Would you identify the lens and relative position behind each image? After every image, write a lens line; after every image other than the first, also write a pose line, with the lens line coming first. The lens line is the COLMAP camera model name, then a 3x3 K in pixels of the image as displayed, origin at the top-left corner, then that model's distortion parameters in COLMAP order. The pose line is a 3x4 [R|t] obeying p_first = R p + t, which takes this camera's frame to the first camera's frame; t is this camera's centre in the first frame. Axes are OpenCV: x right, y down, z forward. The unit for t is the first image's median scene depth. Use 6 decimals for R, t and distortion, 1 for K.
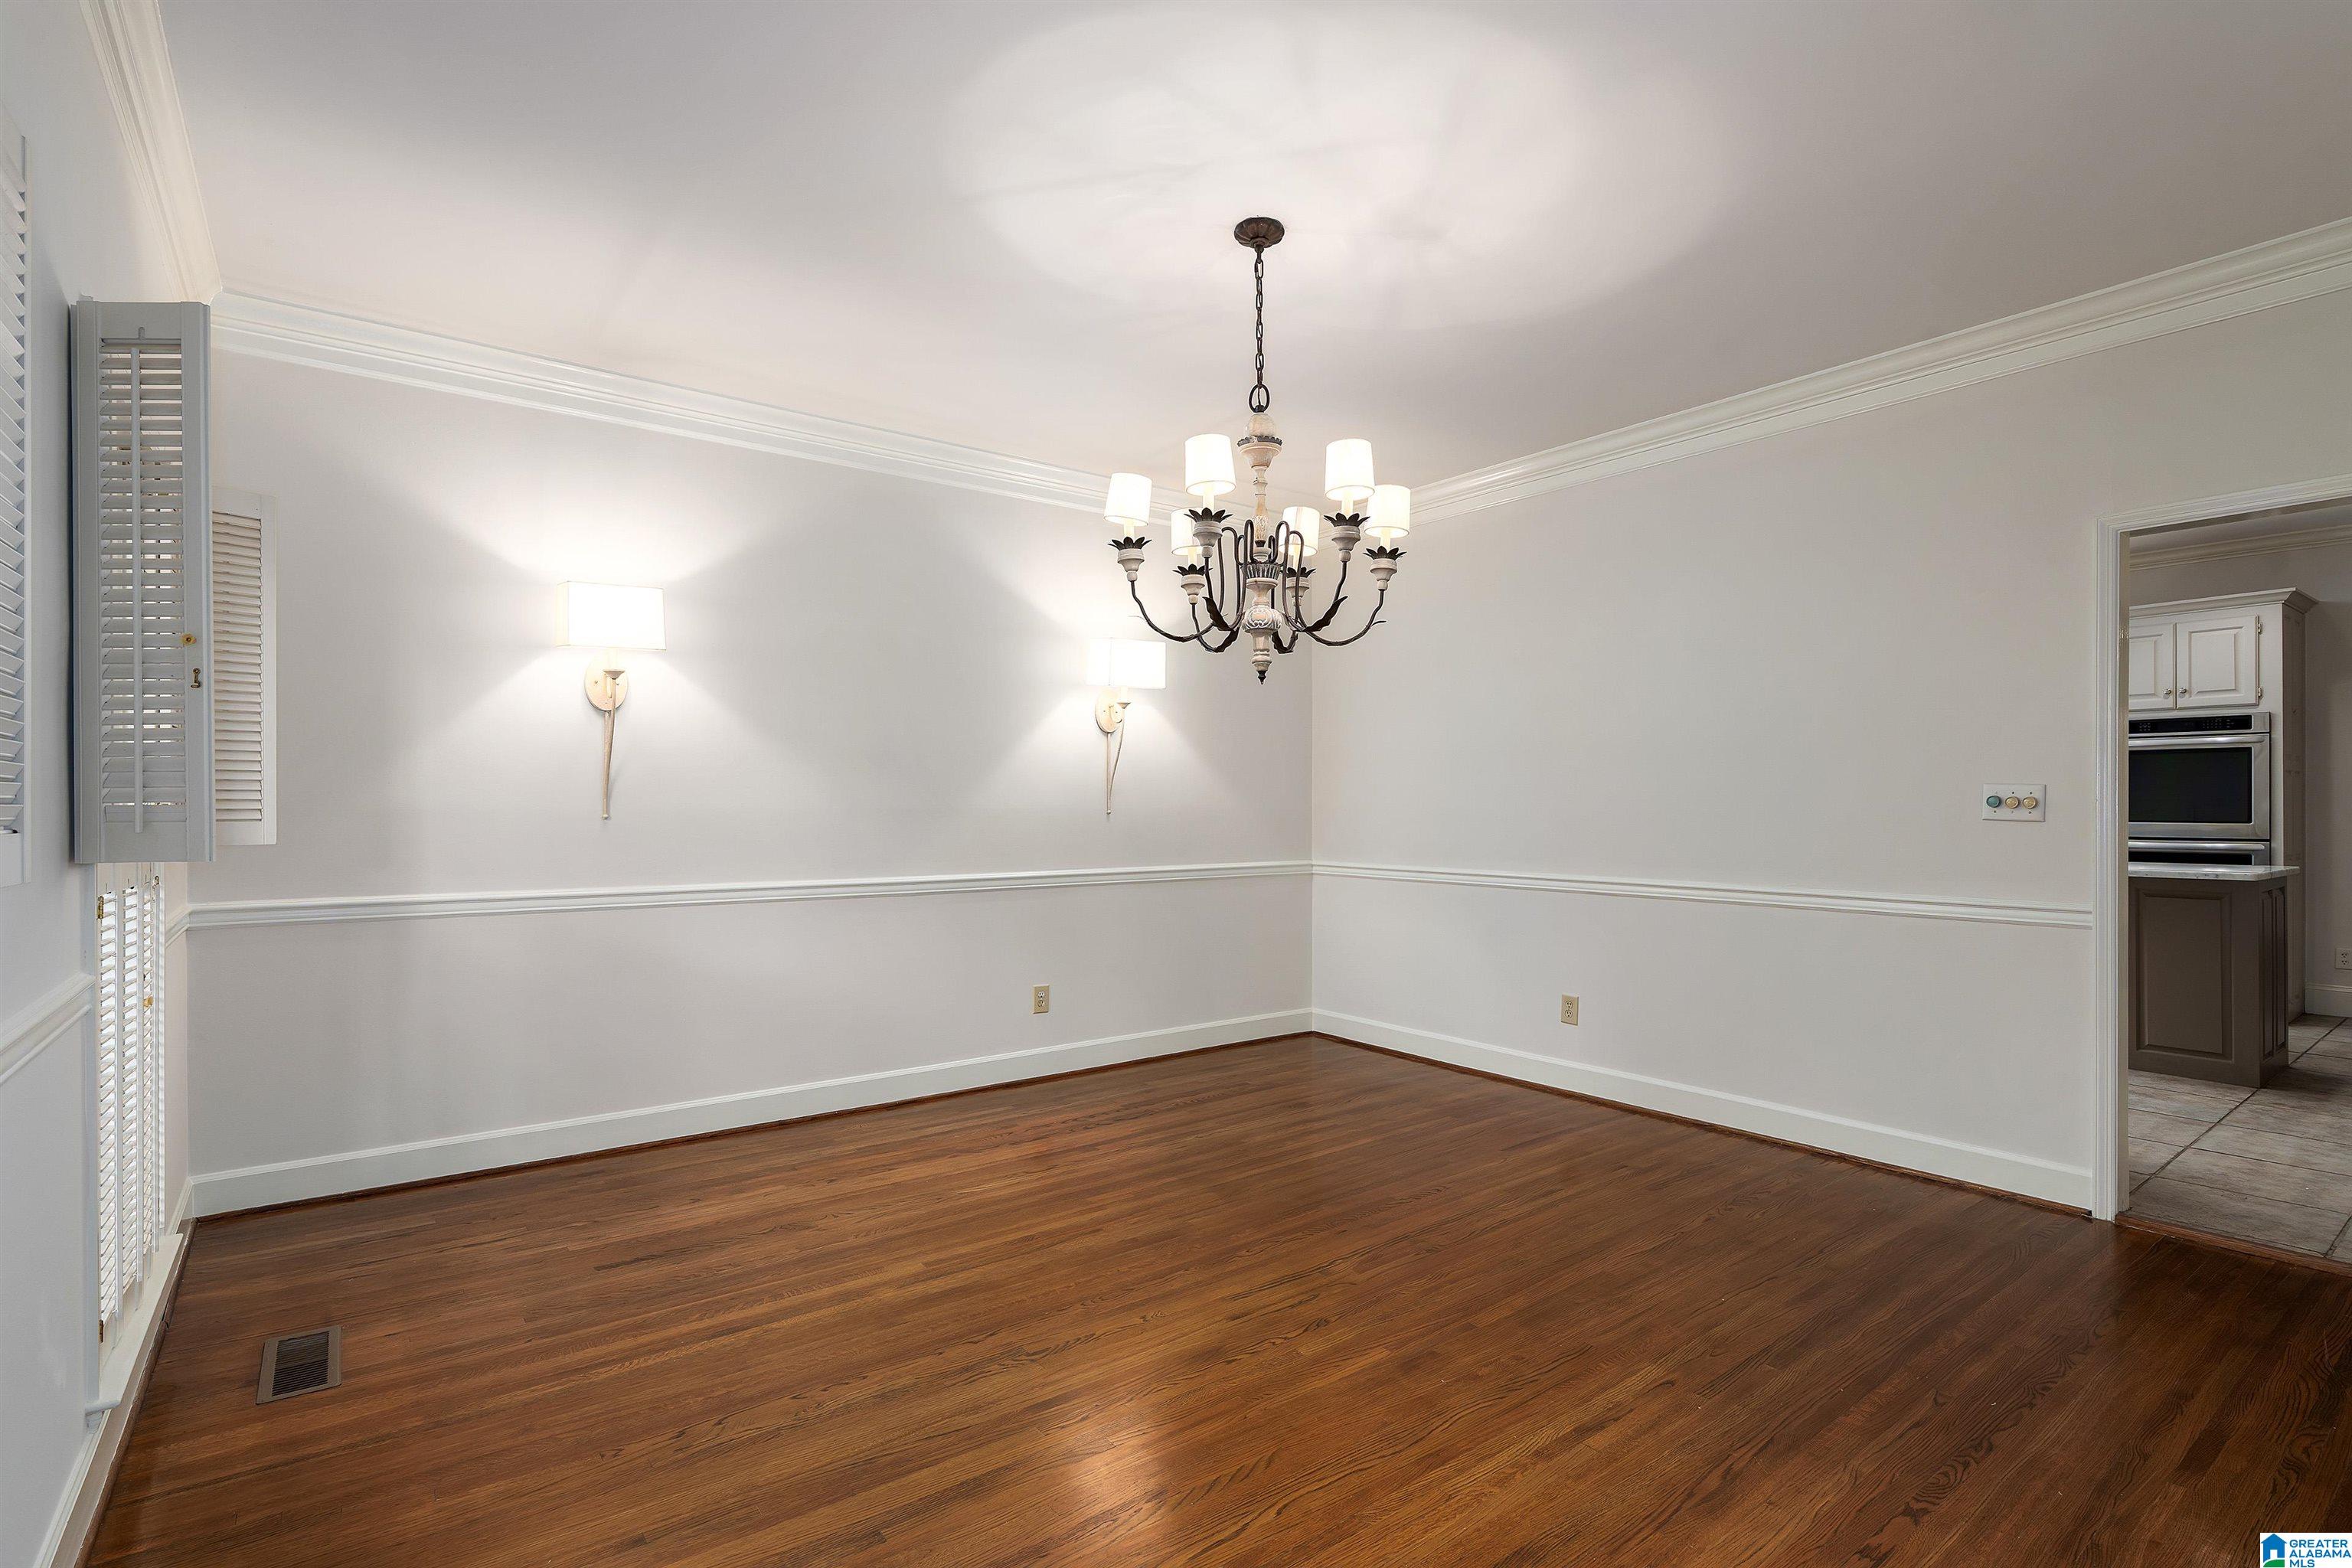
lens RADIAL K [[1120.2, 0, 1177.3], [0, 1120.2, 797.8], [0, 0, 1]] dist [-0.001864, -0.000080]
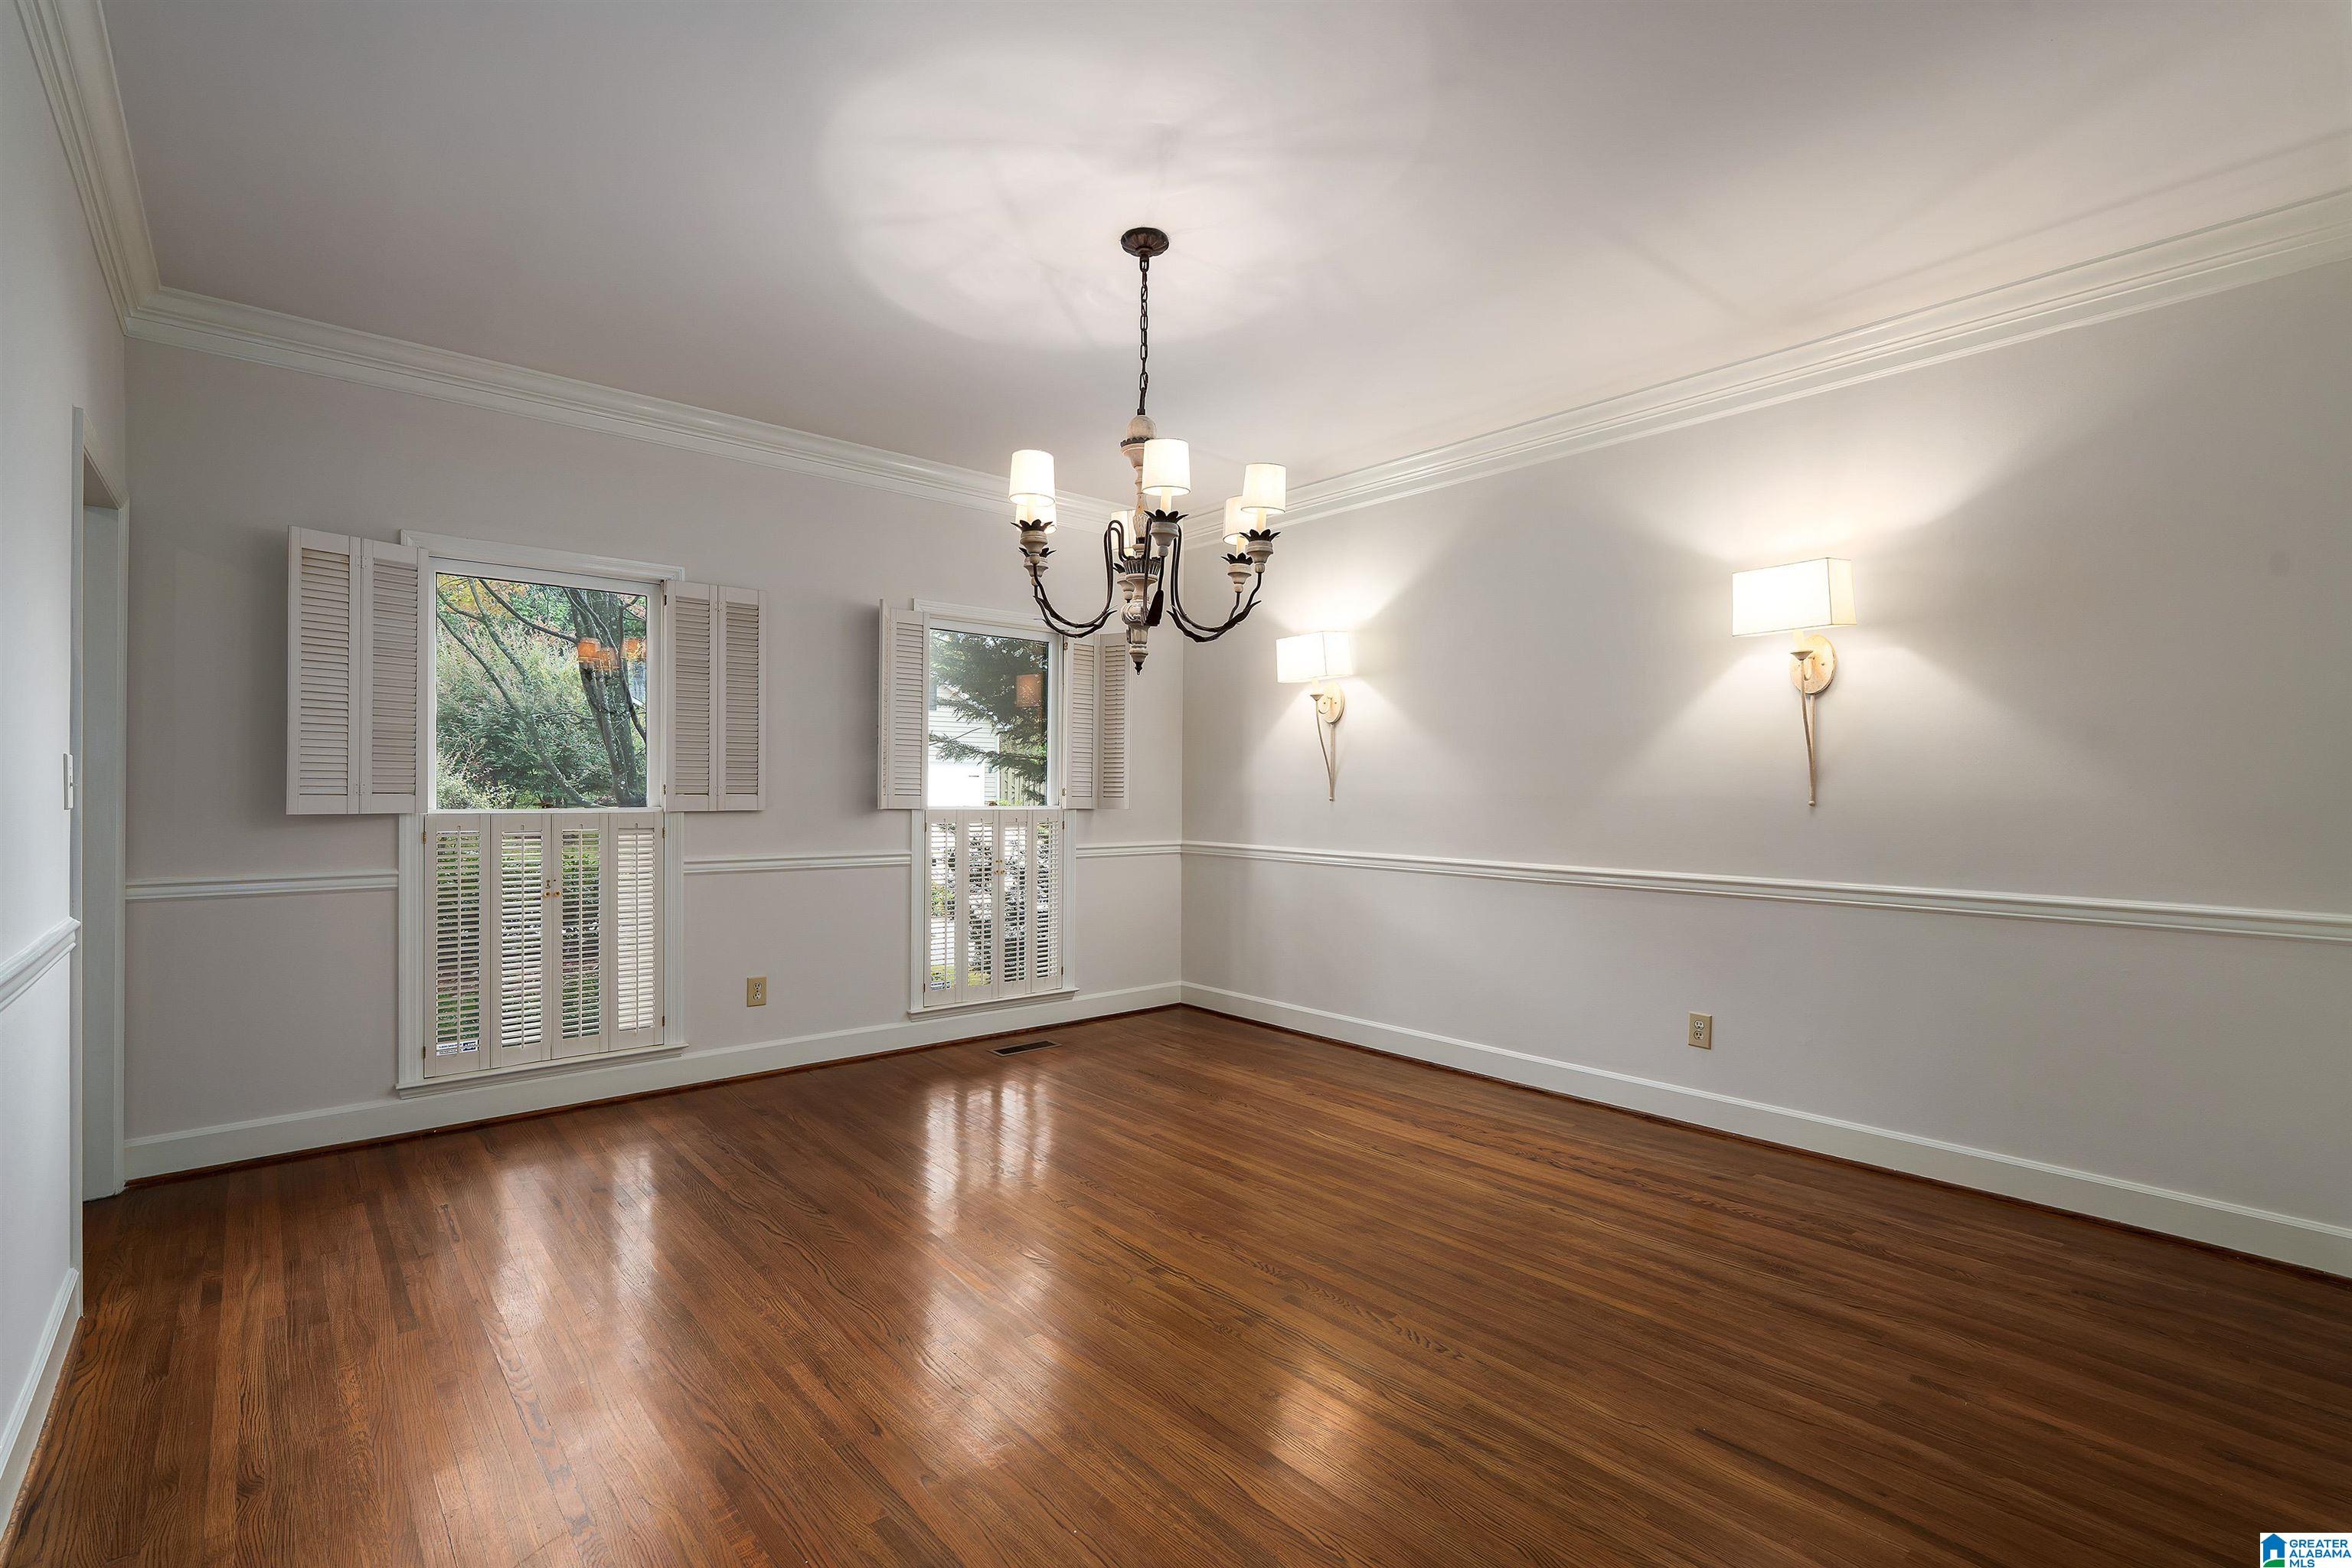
lens RADIAL K [[1068.8, 0, 1176.5], [0, 1068.8, 783.0], [0, 0, 1]] dist [-0.005019, 0.000347]
pose [[0.062828, -0.004615, -0.998014, 0.754895], [0.000857, 0.999989, -0.004570, 0.003709], [0.998024, -0.000568, 0.062831, 0.683403]]
